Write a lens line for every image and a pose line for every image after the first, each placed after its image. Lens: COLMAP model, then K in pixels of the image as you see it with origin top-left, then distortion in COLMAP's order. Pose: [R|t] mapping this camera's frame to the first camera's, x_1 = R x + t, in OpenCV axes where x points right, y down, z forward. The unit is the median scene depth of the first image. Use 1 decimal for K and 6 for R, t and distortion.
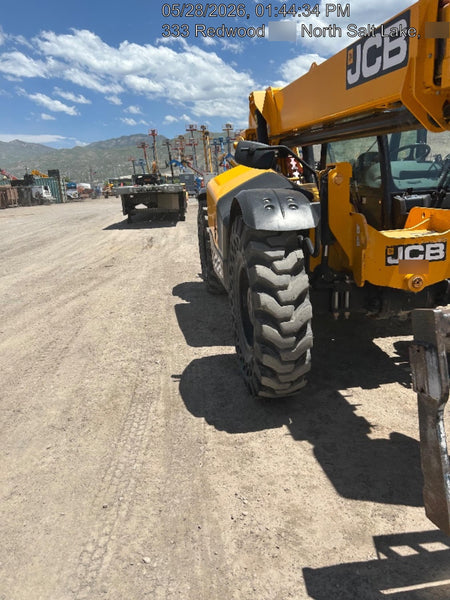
lens RADIAL K [[461.8, 0, 225.0], [0, 461.8, 300.0], [0, 0, 1]] dist [0.042203, 0.001522]
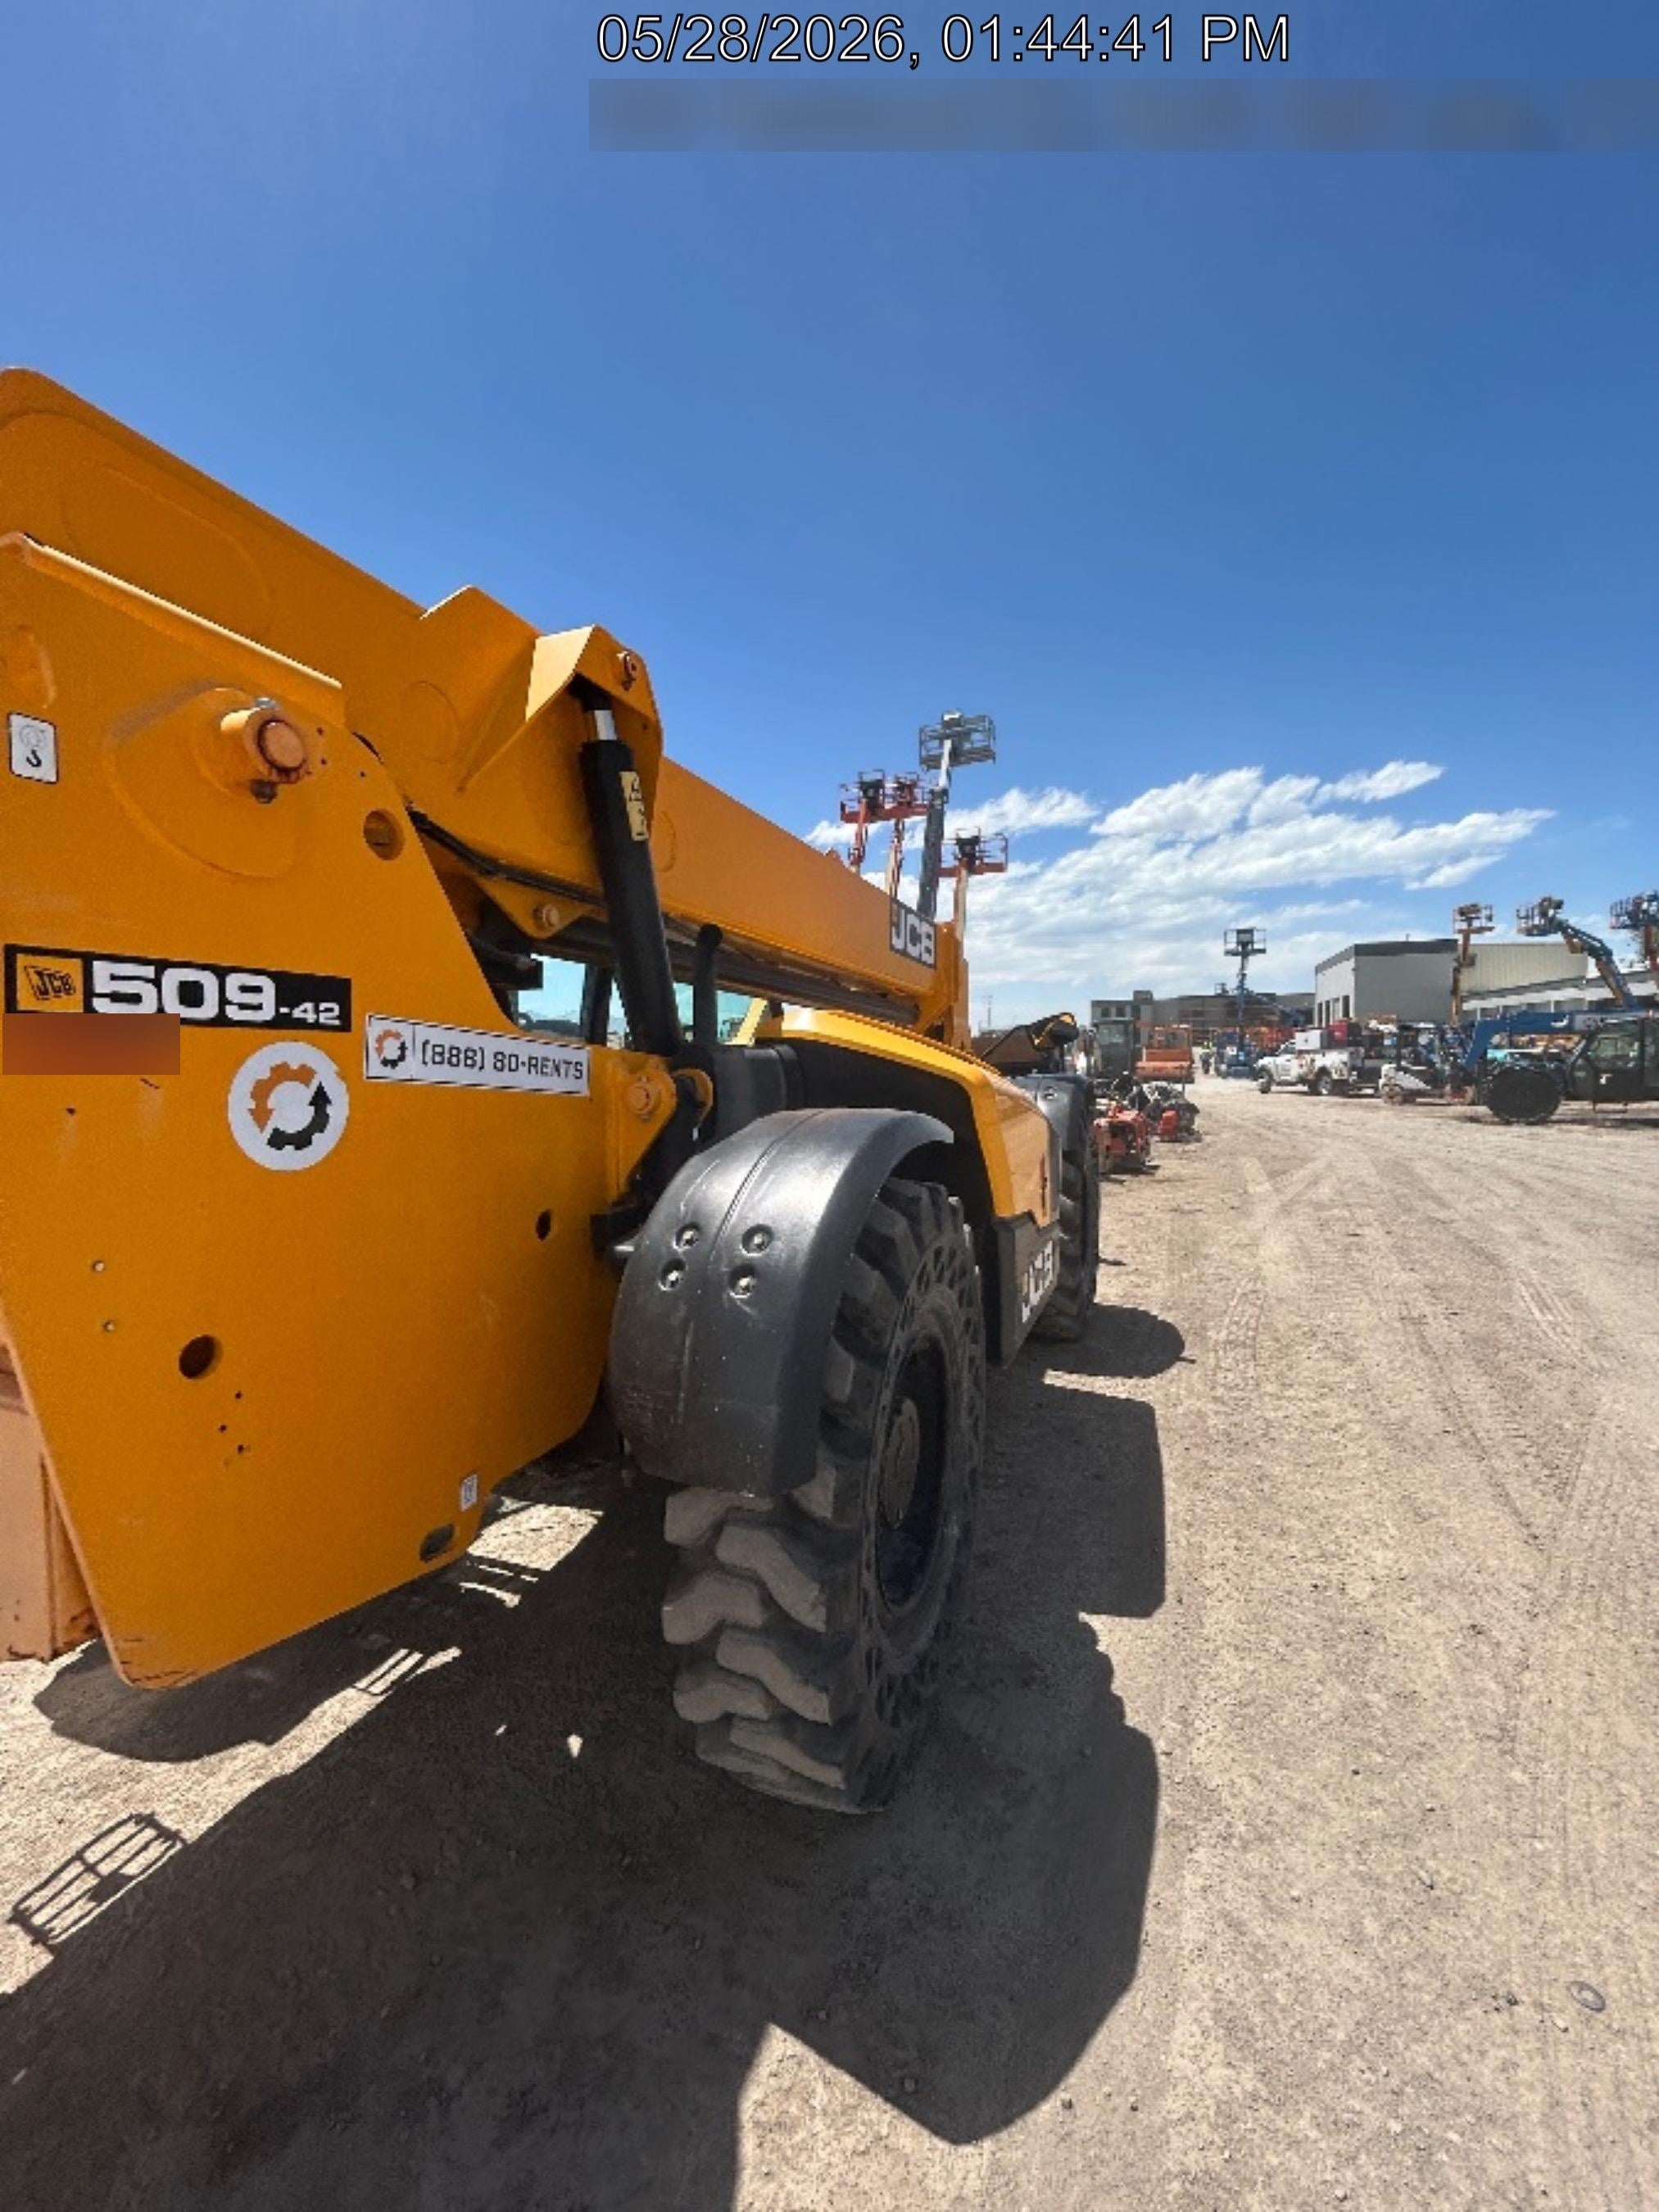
lens RADIAL K [[896.7, 0, 825.0], [0, 896.7, 1101.5], [0, 0, 1]] dist [0.000185, 0.000693]
pose [[-0.862435, 0.048942, 0.503797, -0.290777], [0.193865, 0.951356, 0.239452, -0.511185], [-0.467571, 0.304181, -0.829971, 1.990357]]
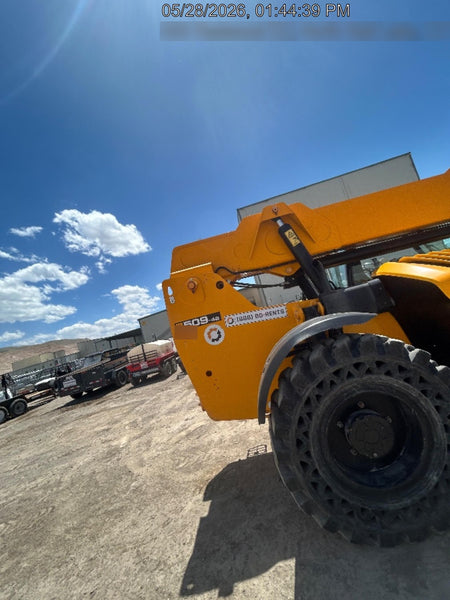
lens RADIAL K [[241.6, 0, 227.2], [0, 241.6, 300.0], [0, 0, 1]] dist [0.001263, 0.000632]
pose [[0.240082, 0.075044, 0.967848, -0.510039], [0.484060, 0.854958, -0.186366, -0.412099], [-0.841455, 0.513240, 0.168934, 1.623743]]
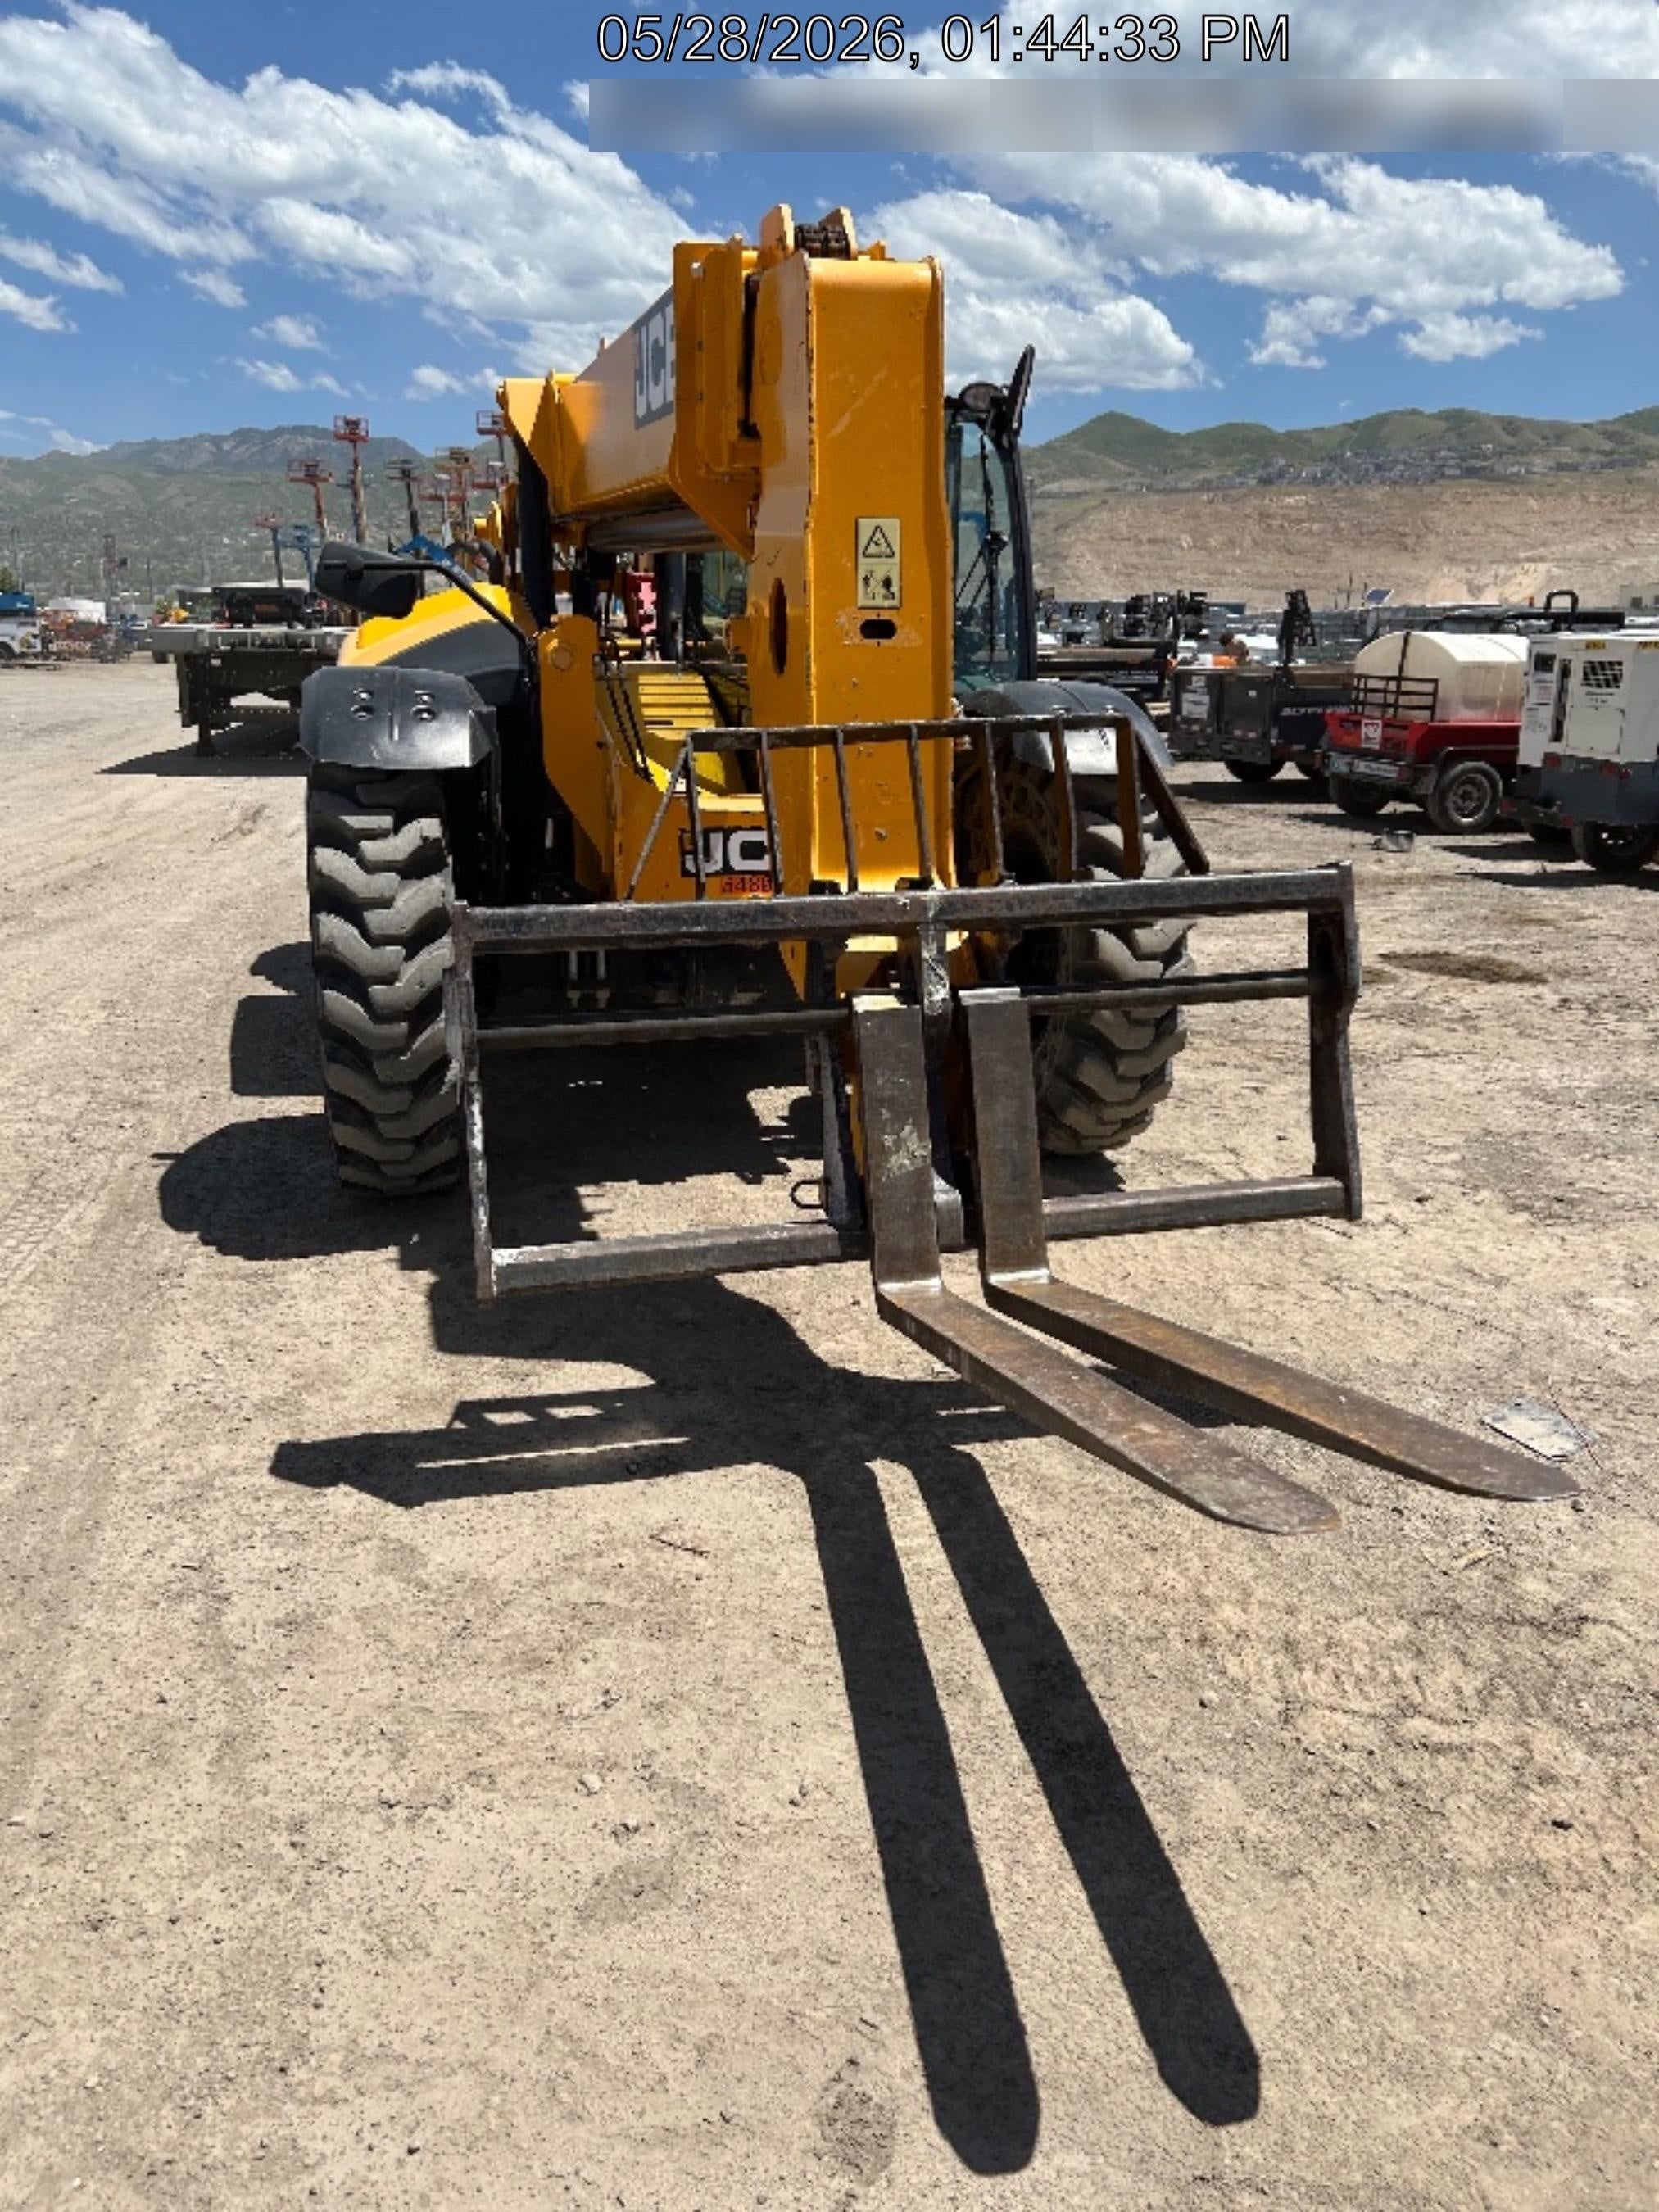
lens RADIAL K [[1719.0, 0, 830.8], [0, 1719.0, 1057.3], [0, 0, 1]] dist [0.061818, -0.041124]
pose [[0.991834, 0.038340, 0.121637, 0.238378], [-0.036853, 0.999216, -0.014447, 0.082803], [-0.122096, 0.009847, 0.992469, -0.418879]]
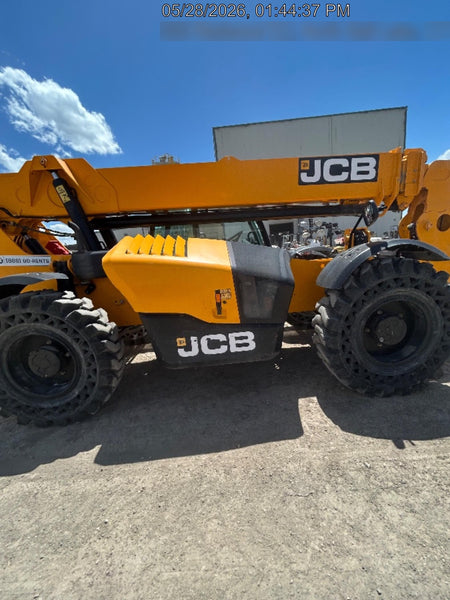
lens RADIAL K [[241.1, 0, 226.5], [0, 241.1, 299.6], [0, 0, 1]] dist [0.001424, 0.000128]
pose [[0.118256, -0.157310, 0.980443, -0.522717], [0.329862, 0.937524, 0.110637, -0.242519], [-0.936593, 0.310327, 0.162758, 1.083632]]
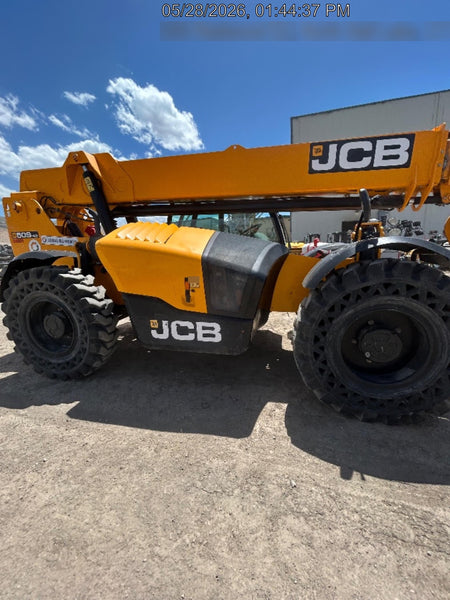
lens RADIAL K [[241.6, 0, 227.2], [0, 241.6, 300.0], [0, 0, 1]] dist [0.001263, 0.000632]
pose [[0.377412, -0.148960, 0.913987, -0.472157], [0.243490, 0.968212, 0.057253, -0.174229], [-0.893461, 0.200939, 0.401685, 0.902721]]
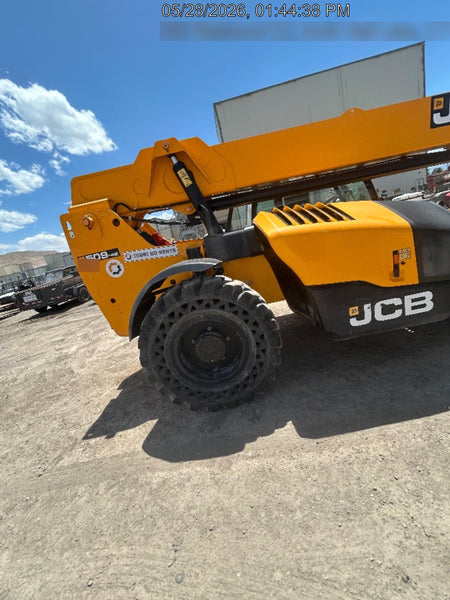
lens RADIAL K [[241.1, 0, 226.5], [0, 241.1, 299.6], [0, 0, 1]] dist [0.001424, 0.000128]
pose [[0.154356, -0.238365, 0.958831, -0.552273], [0.452209, 0.879891, 0.145942, -0.345904], [-0.878454, 0.411065, 0.243607, 1.392413]]
